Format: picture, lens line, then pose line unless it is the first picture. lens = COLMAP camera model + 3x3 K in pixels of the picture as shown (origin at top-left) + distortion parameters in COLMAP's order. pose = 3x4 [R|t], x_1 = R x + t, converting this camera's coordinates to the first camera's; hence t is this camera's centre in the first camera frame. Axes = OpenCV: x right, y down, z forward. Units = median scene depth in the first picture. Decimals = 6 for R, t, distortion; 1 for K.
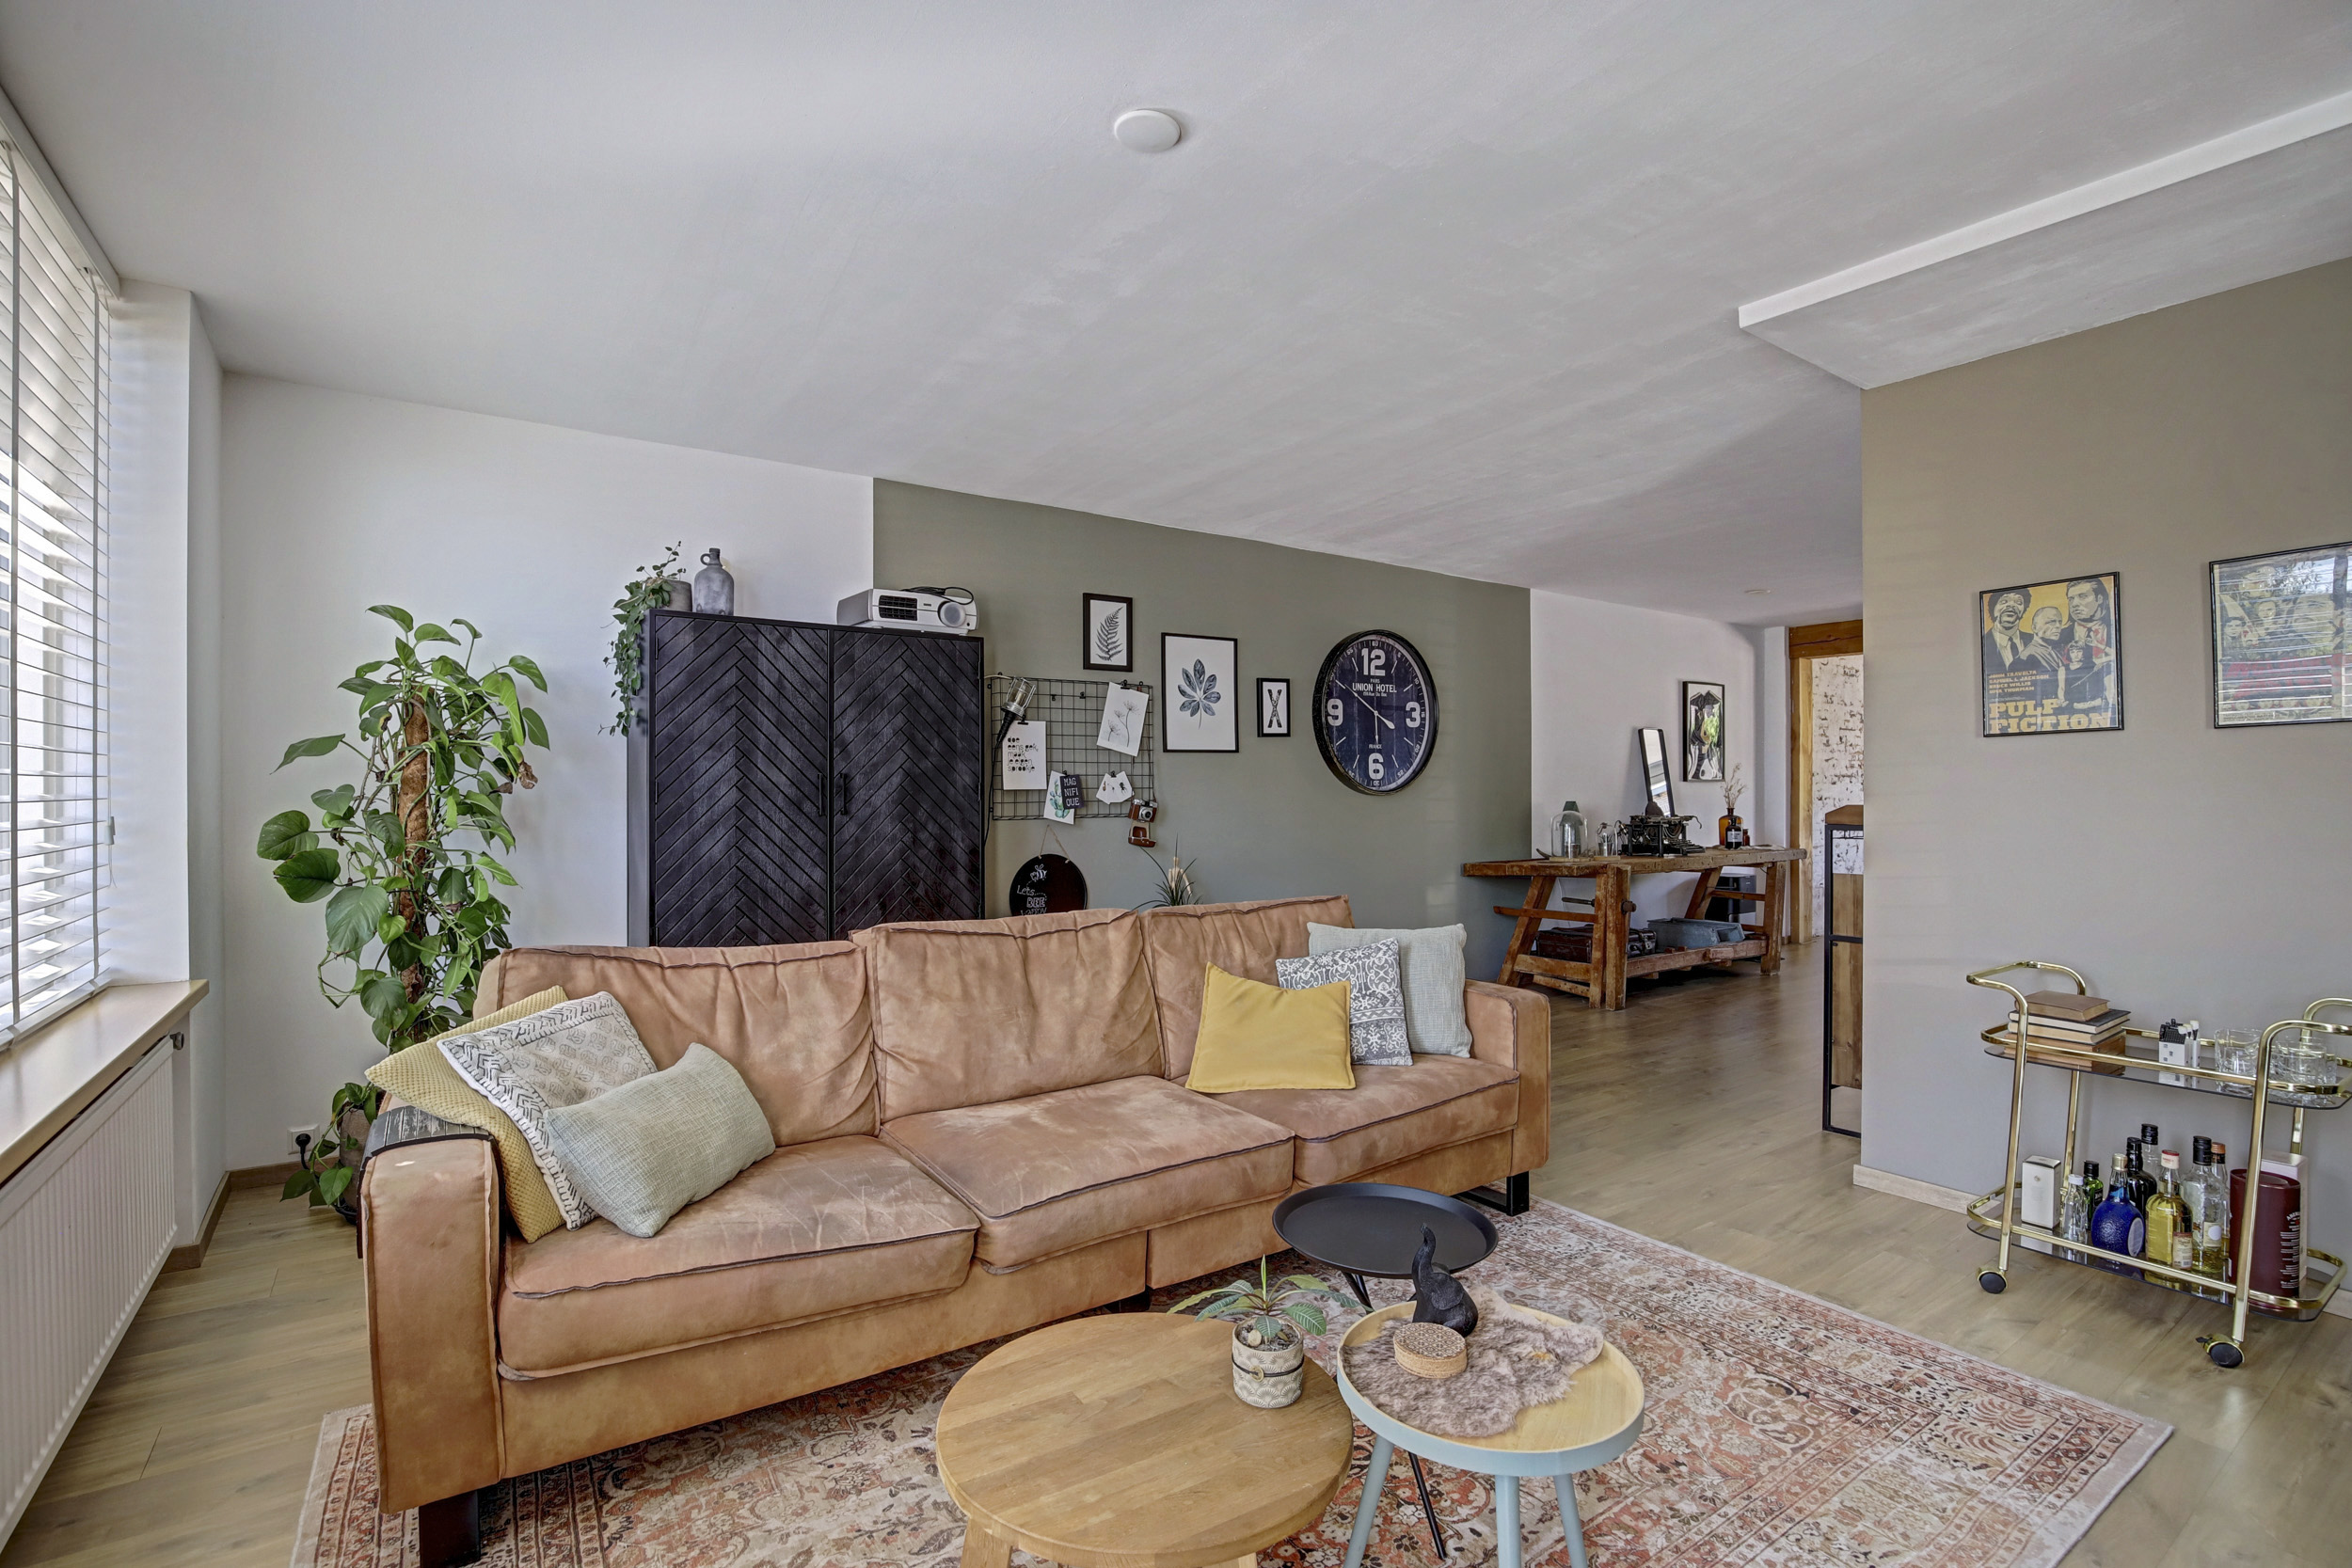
lens RADIAL K [[1091.3, 0, 1185.9], [0, 1091.3, 790.7], [0, 0, 1]] dist [-0.031296, 0.004469]
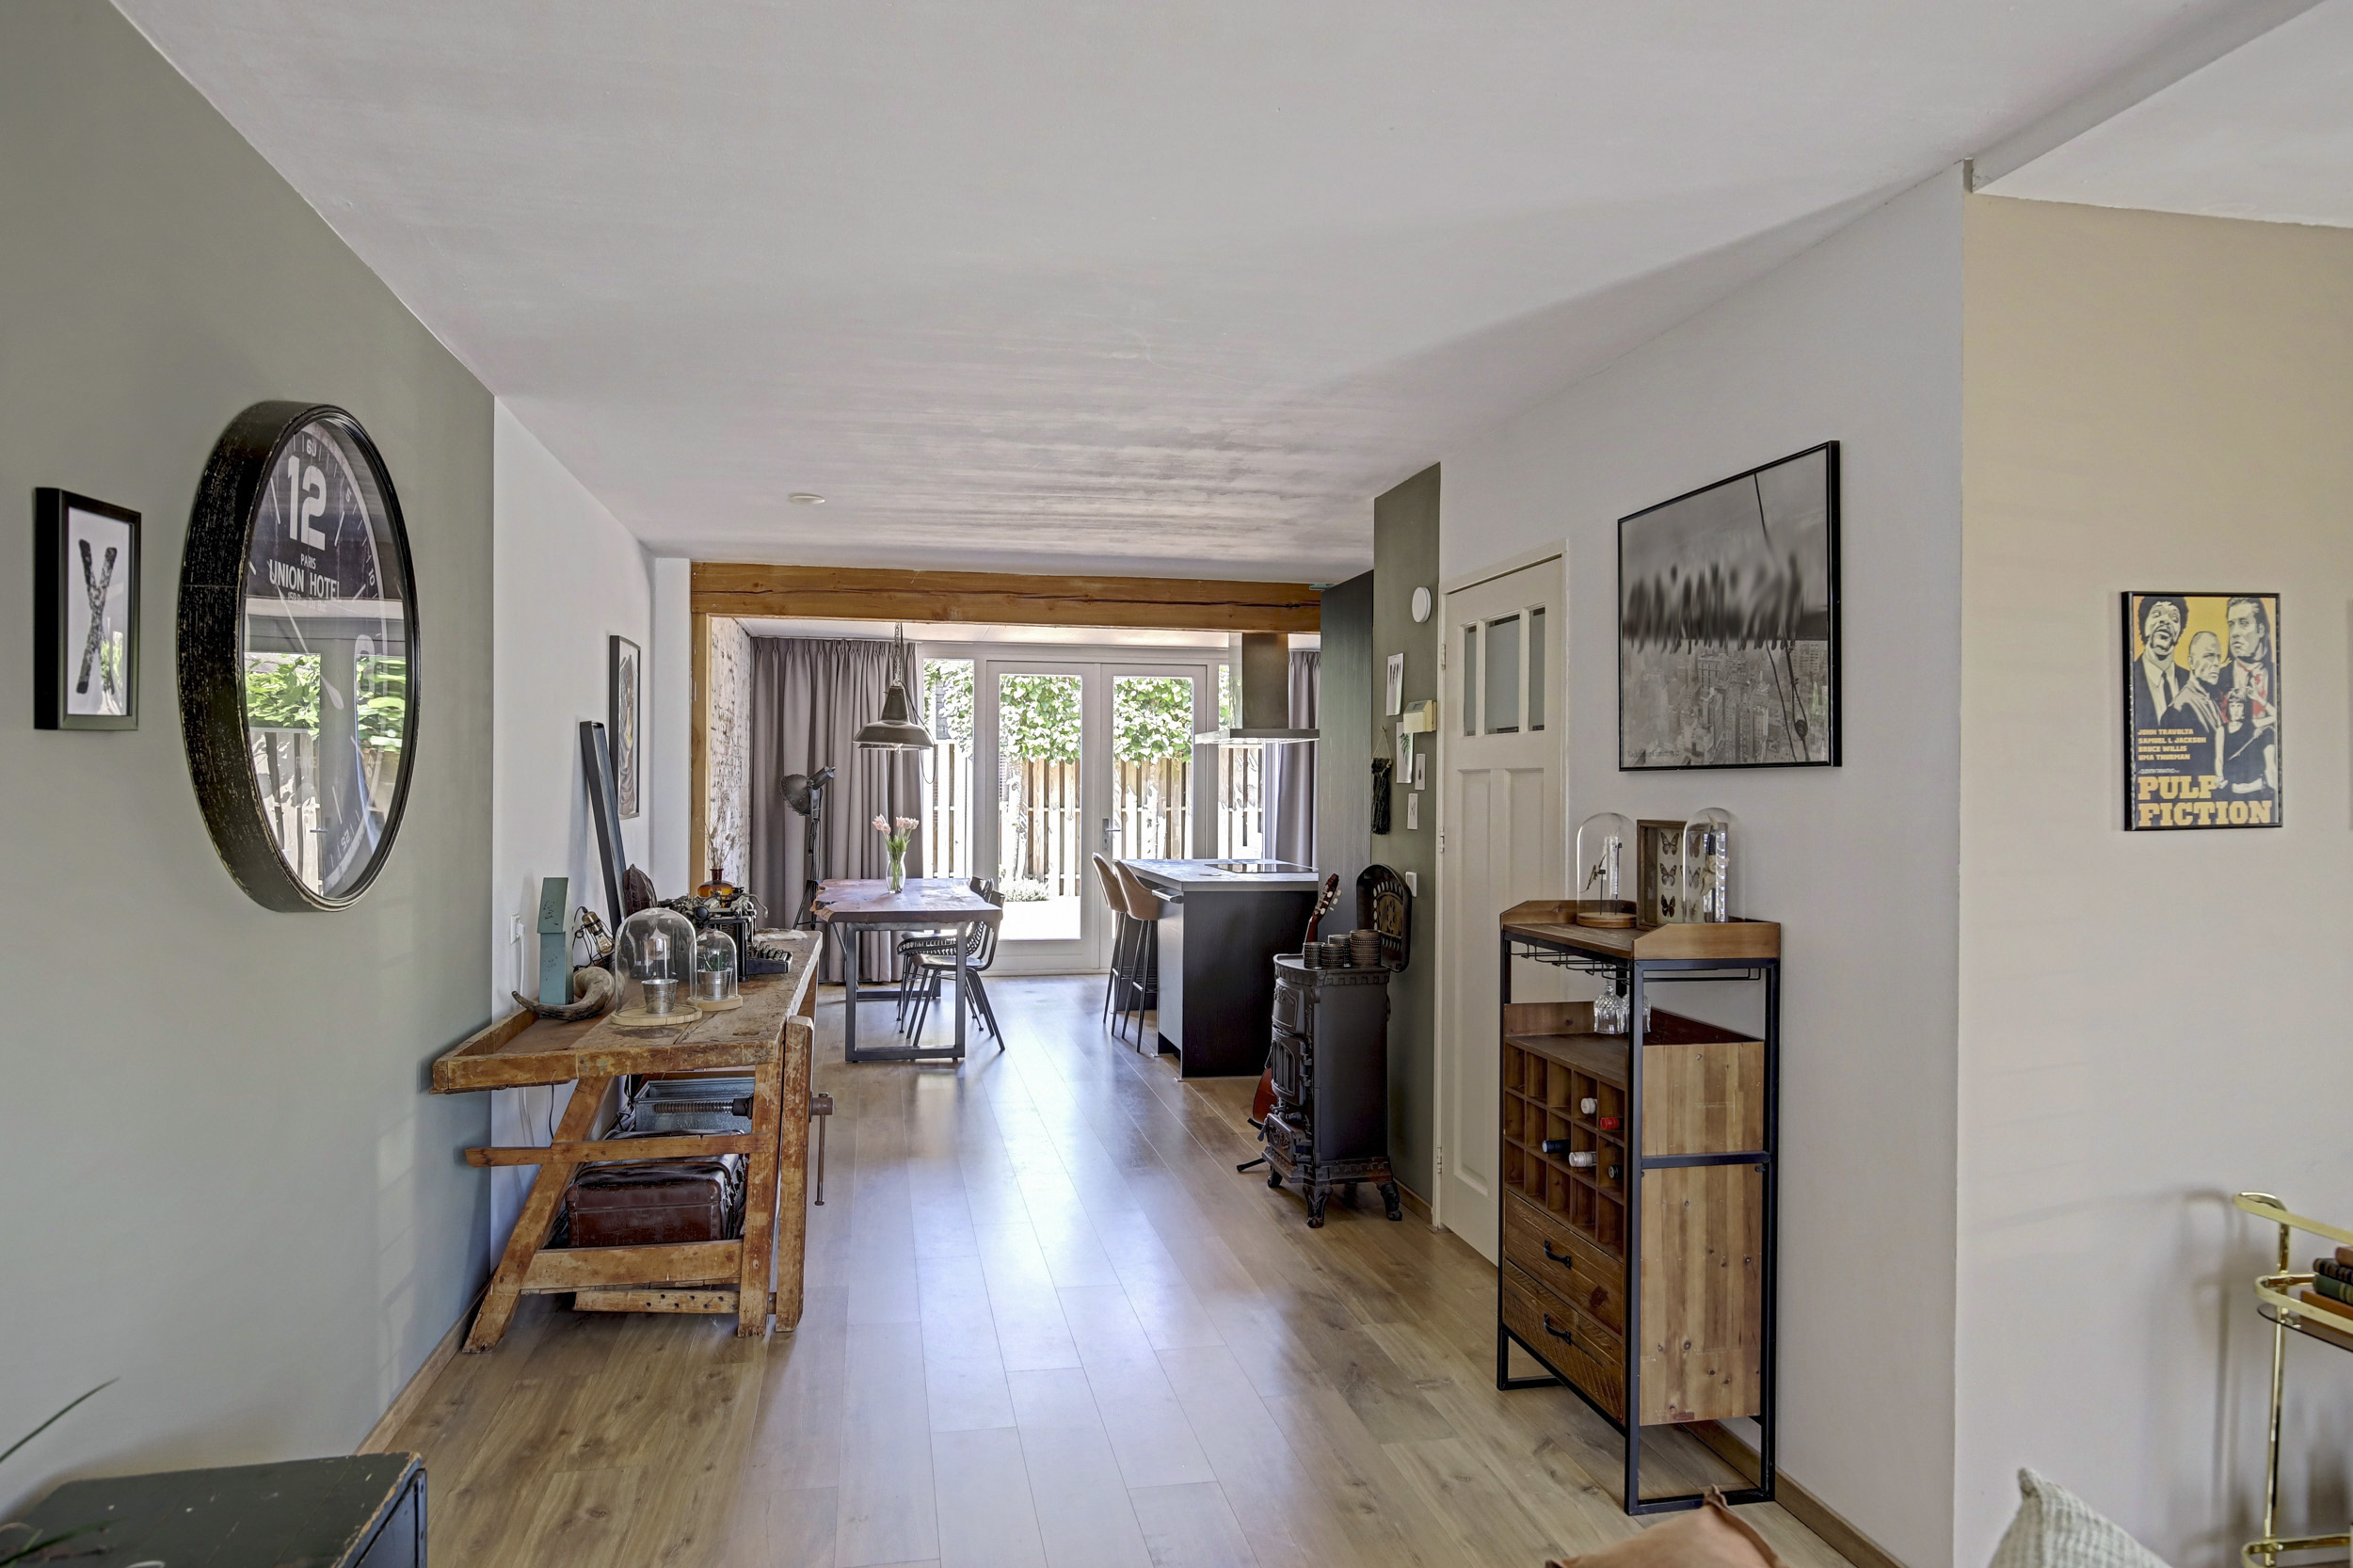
lens RADIAL K [[1449.7, 0, 1178.9], [0, 1449.7, 786.1], [0, 0, 1]] dist [-0.001572, -0.000974]
pose [[0.410560, 0.005056, 0.911820, -0.141247], [-0.008626, 0.999961, -0.001661, -0.043036], [-0.911793, -0.007183, 0.410587, 0.716038]]
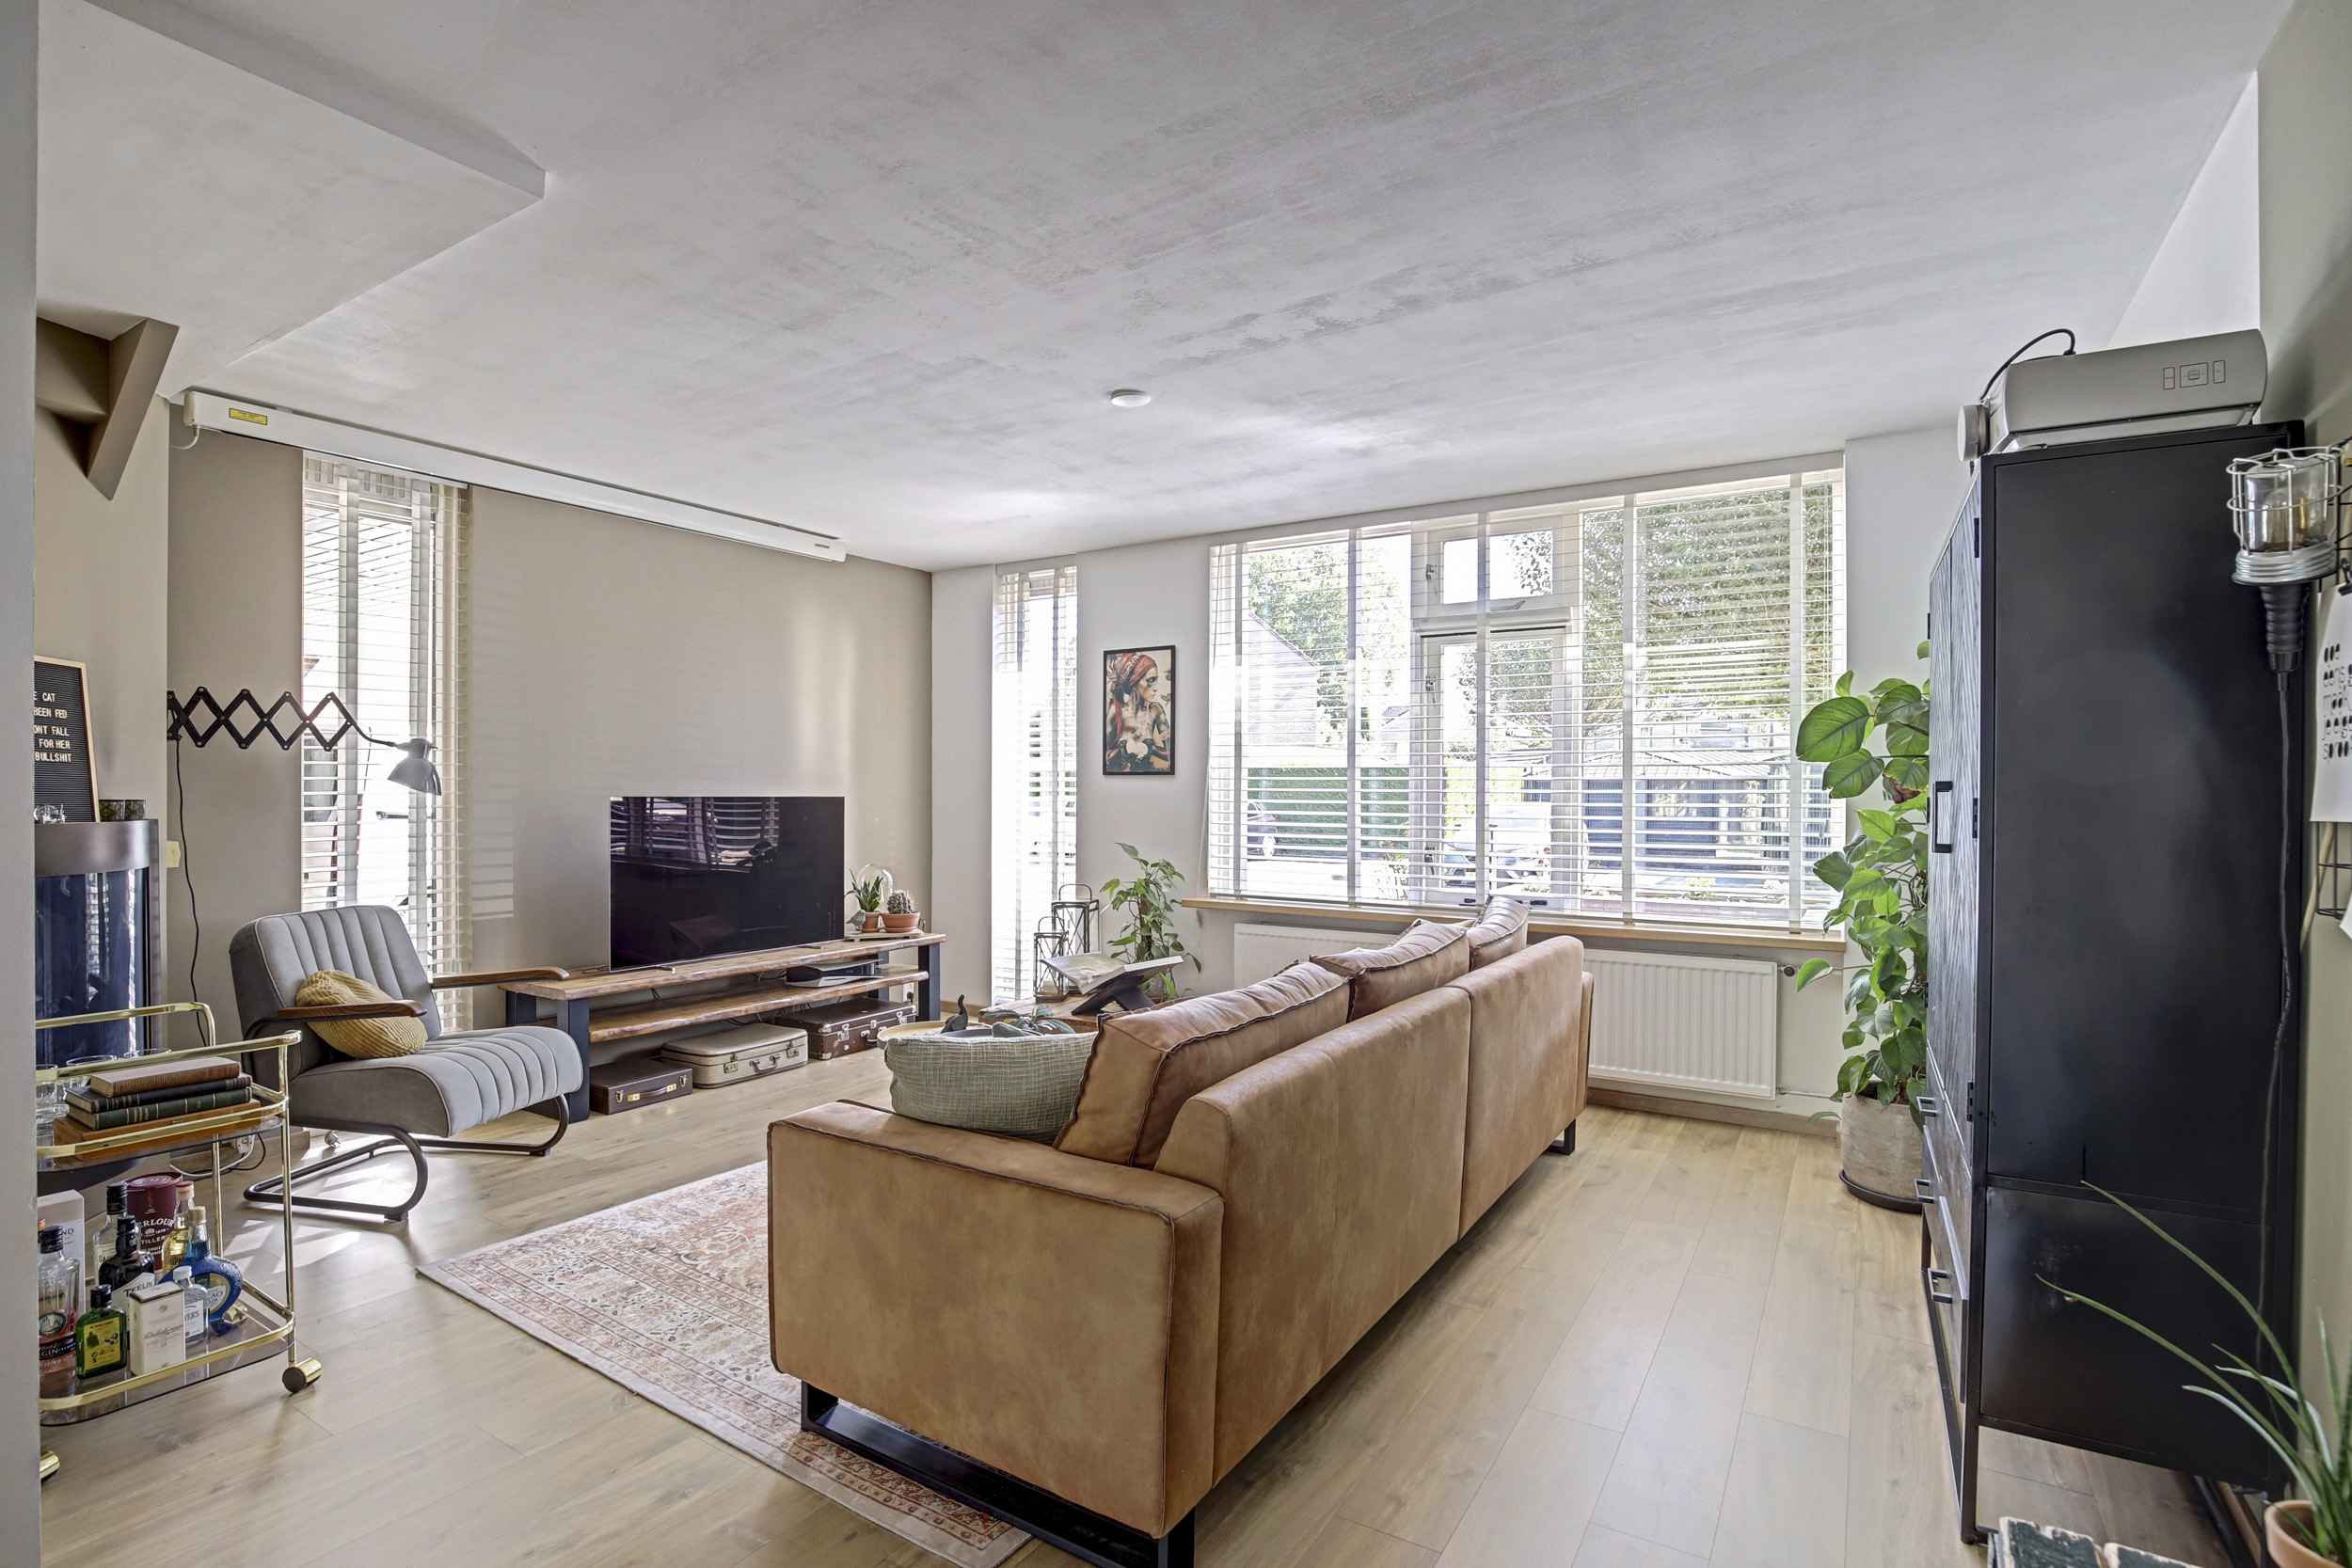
lens RADIAL K [[1151.4, 0, 1159.1], [0, 1151.4, 785.2], [0, 0, 1]] dist [-0.029235, 0.004290]
pose [[-0.927602, -0.003283, -0.373555, 0.242157], [-0.002049, 0.999991, -0.003701, -0.008610], [0.373564, -0.002668, -0.927600, 1.116194]]
